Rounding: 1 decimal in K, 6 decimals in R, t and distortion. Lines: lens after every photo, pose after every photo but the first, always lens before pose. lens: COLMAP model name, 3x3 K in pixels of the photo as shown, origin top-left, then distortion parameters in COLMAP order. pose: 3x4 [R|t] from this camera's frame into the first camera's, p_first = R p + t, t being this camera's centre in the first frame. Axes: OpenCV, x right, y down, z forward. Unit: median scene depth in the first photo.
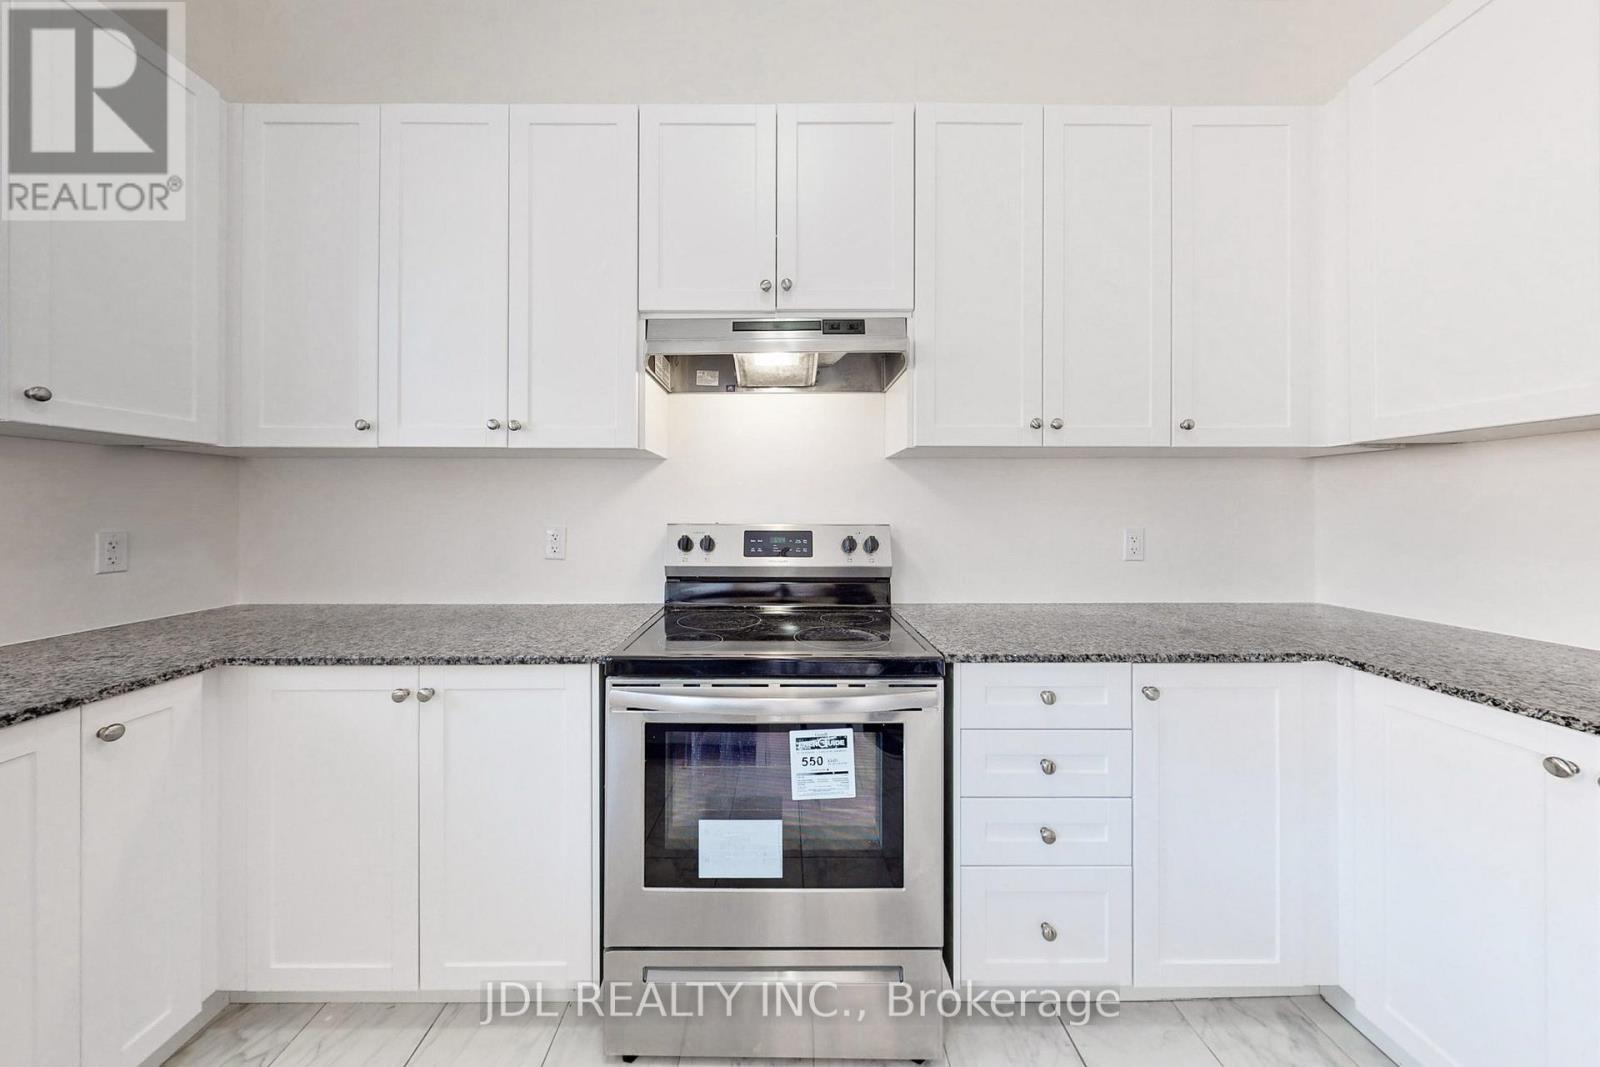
lens RADIAL K [[507.9, 0, 782.1], [0, 507.9, 511.4], [0, 0, 1]] dist [0.001077, 0.000313]
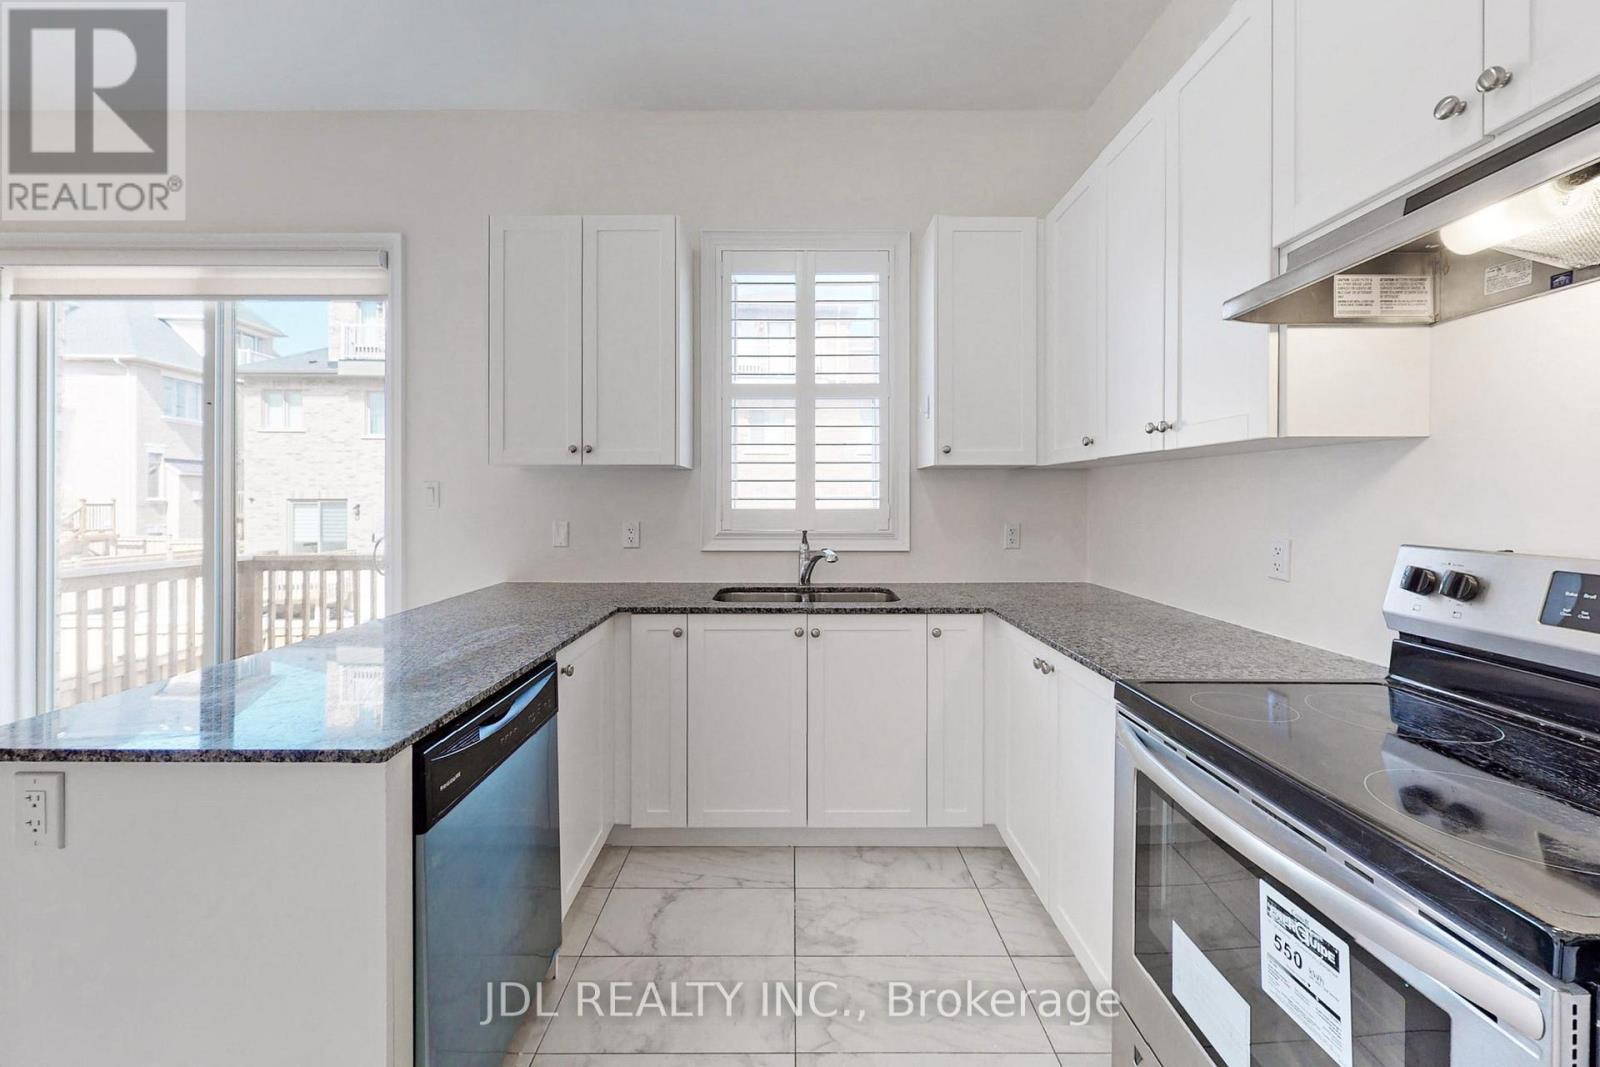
lens RADIAL K [[618.8, 0, 786.1], [0, 618.8, 498.7], [0, 0, 1]] dist [0.000015, -0.000112]
pose [[-0.009301, 0.001573, -0.999956, 0.759690], [0.000349, 0.999999, 0.001570, -0.046854], [0.999957, -0.000334, -0.009302, 0.386128]]
